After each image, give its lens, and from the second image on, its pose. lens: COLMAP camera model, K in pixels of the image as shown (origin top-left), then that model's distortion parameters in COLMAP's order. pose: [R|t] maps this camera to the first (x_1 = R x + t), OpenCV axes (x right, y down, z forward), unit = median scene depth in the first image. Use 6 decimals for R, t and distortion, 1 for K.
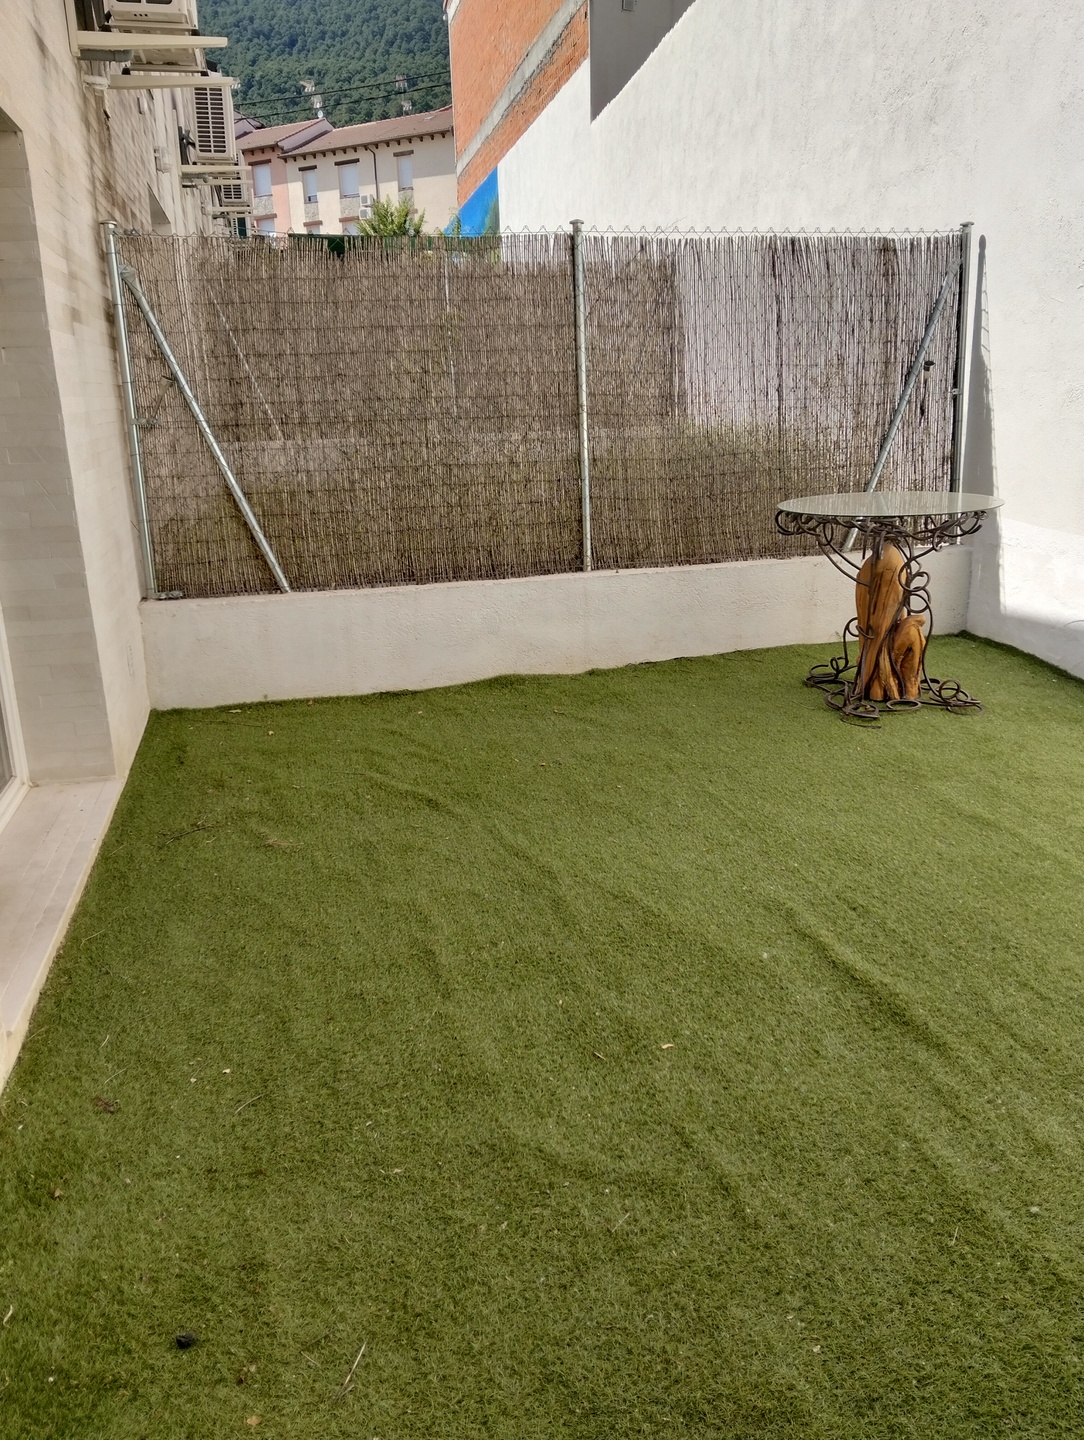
lens RADIAL K [[1130.0, 0, 556.6], [0, 1130.0, 717.1], [0, 0, 1]] dist [0.066202, -0.122555]
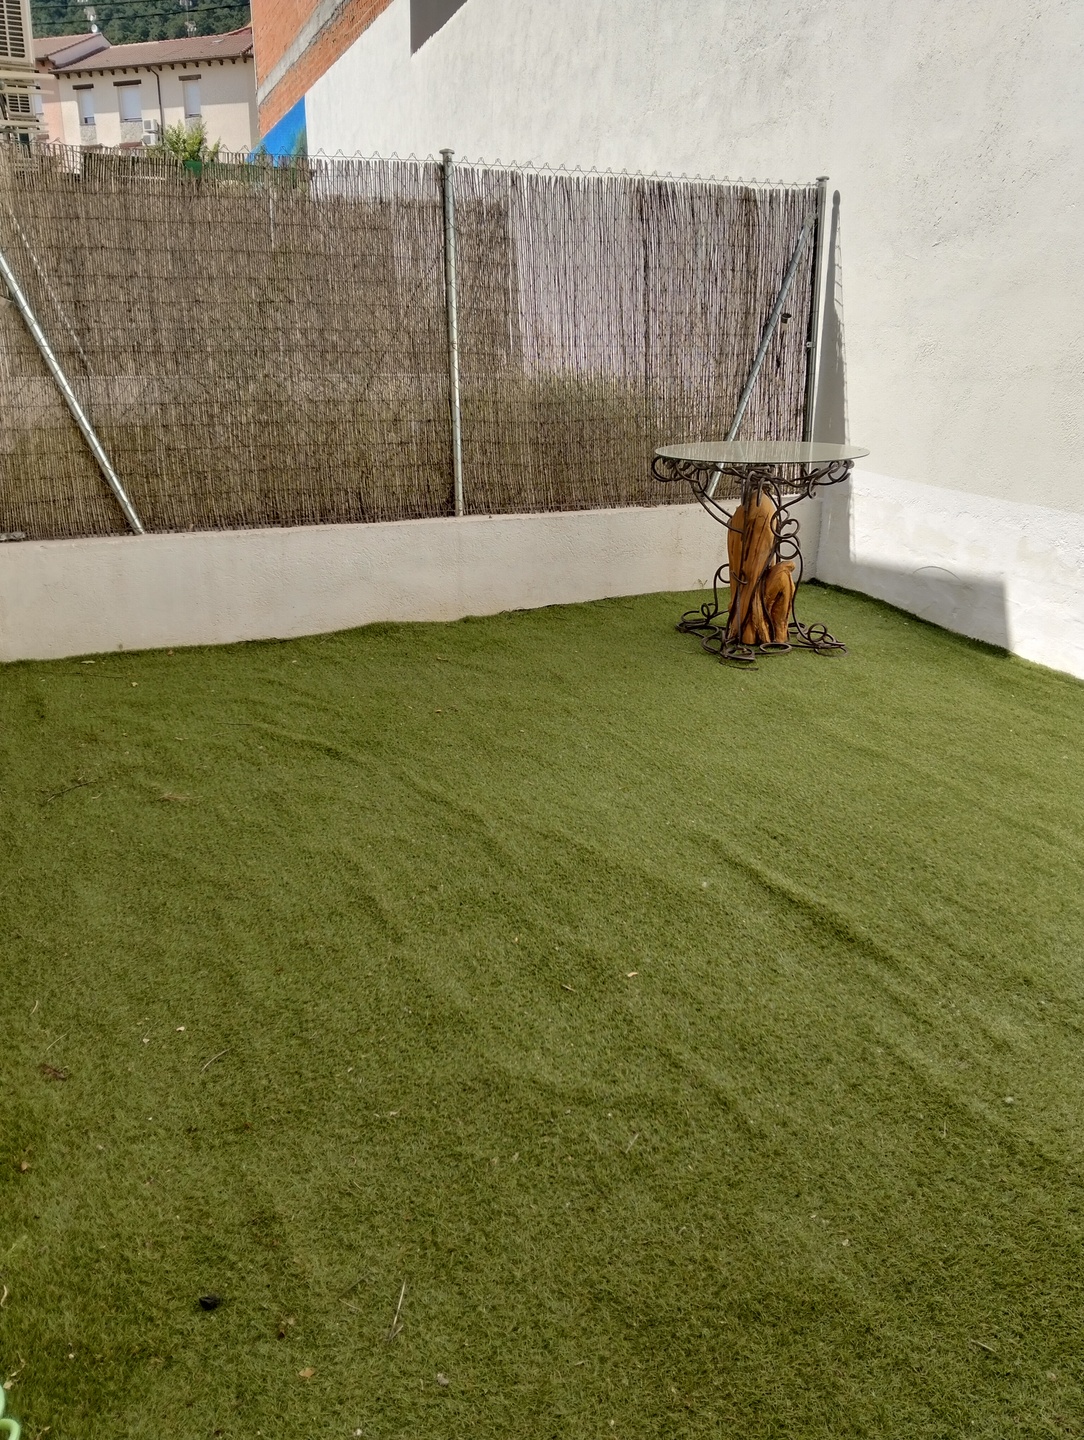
lens RADIAL K [[1130.0, 0, 578.3], [0, 1130.0, 719.8], [0, 0, 1]] dist [0.066202, -0.122555]
pose [[0.985161, -0.021282, 0.170311, -0.099606], [0.013899, 0.998916, 0.044426, 0.013185], [-0.171072, -0.041399, 0.984388, 0.015972]]
